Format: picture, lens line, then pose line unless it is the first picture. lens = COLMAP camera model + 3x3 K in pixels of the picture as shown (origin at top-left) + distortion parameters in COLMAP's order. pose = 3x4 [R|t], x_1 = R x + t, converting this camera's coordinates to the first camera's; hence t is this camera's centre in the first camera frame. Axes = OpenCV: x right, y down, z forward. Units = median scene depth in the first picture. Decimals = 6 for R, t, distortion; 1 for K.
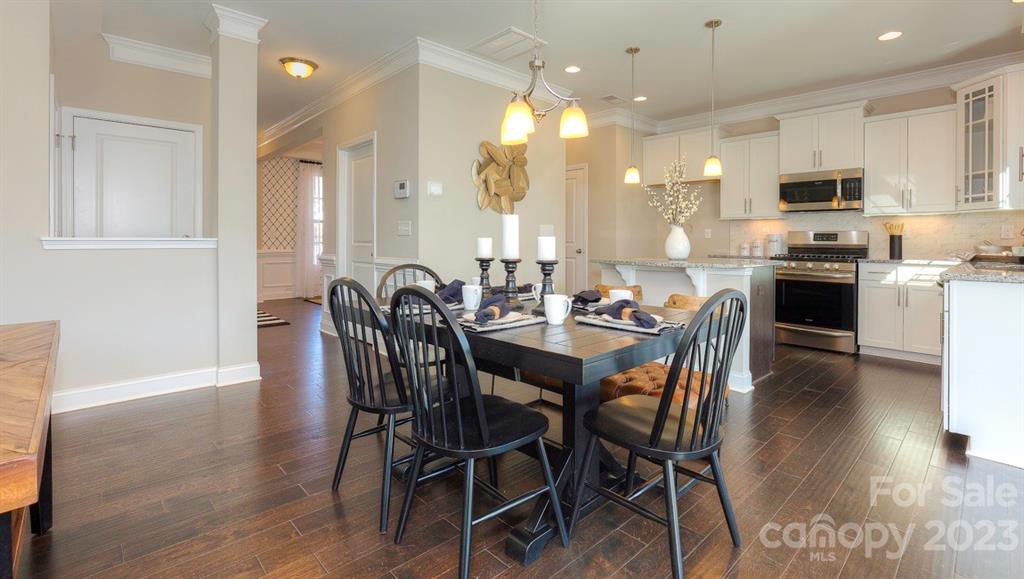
lens RADIAL K [[461.1, 0, 526.1], [0, 461.1, 240.9], [0, 0, 1]] dist [-0.003903, 0.000279]
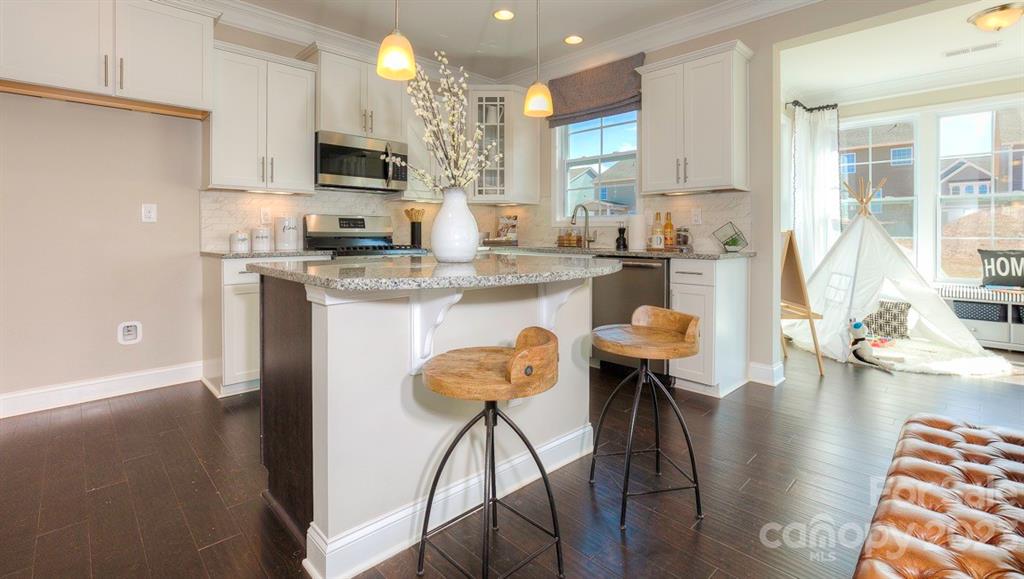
lens RADIAL K [[464.6, 0, 516.5], [0, 464.6, 236.6], [0, 0, 1]] dist [-0.014069, 0.000460]
pose [[-0.006016, -0.013575, 0.999890, -0.154724], [-0.001062, 0.999907, 0.013569, 0.004205], [-0.999981, -0.000980, -0.006030, 0.806694]]
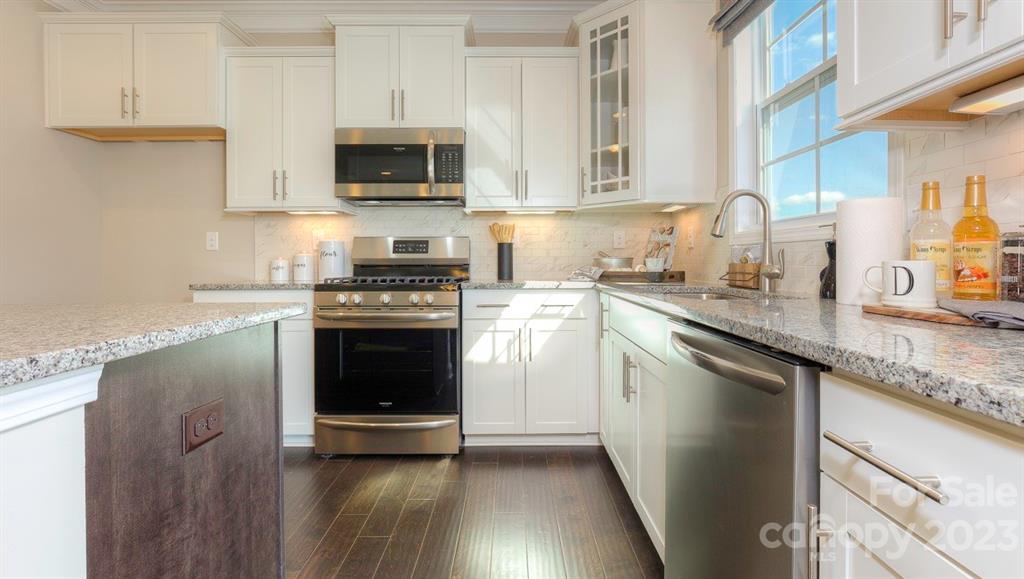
lens RADIAL K [[468.1, 0, 518.2], [0, 468.1, 261.0], [0, 0, 1]] dist [-0.002589, 0.000223]
pose [[0.689843, -0.009784, 0.723893, 0.343264], [0.008568, 0.999949, 0.005350, 0.009285], [-0.723908, 0.002512, 0.689892, 0.537560]]
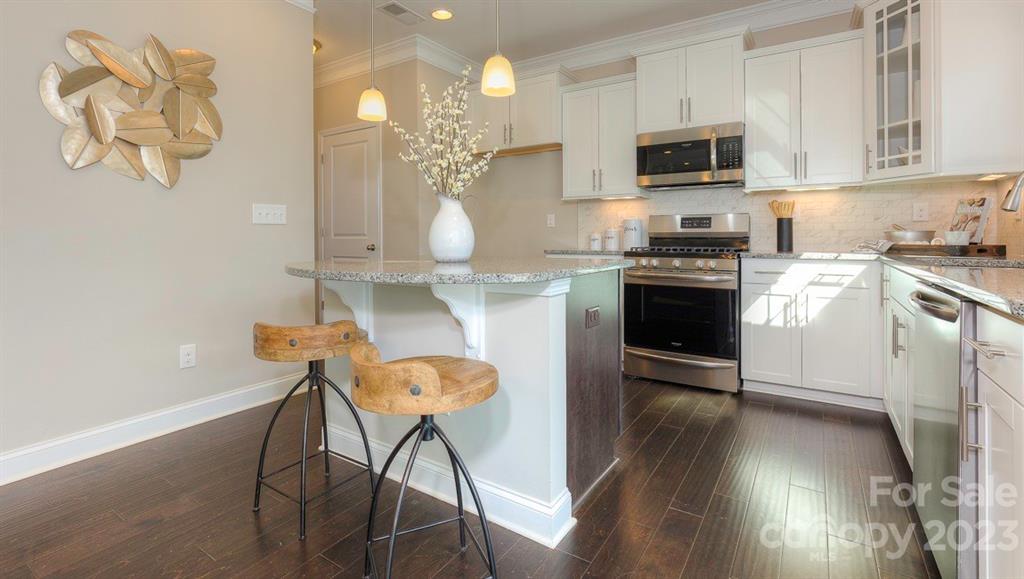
lens RADIAL K [[464.6, 0, 516.5], [0, 464.6, 236.6], [0, 0, 1]] dist [-0.014069, 0.000460]
pose [[0.975041, -0.012785, 0.221656, 0.239480], [0.011969, 0.999916, 0.005023, 0.007521], [-0.221701, -0.002245, 0.975112, 0.394368]]
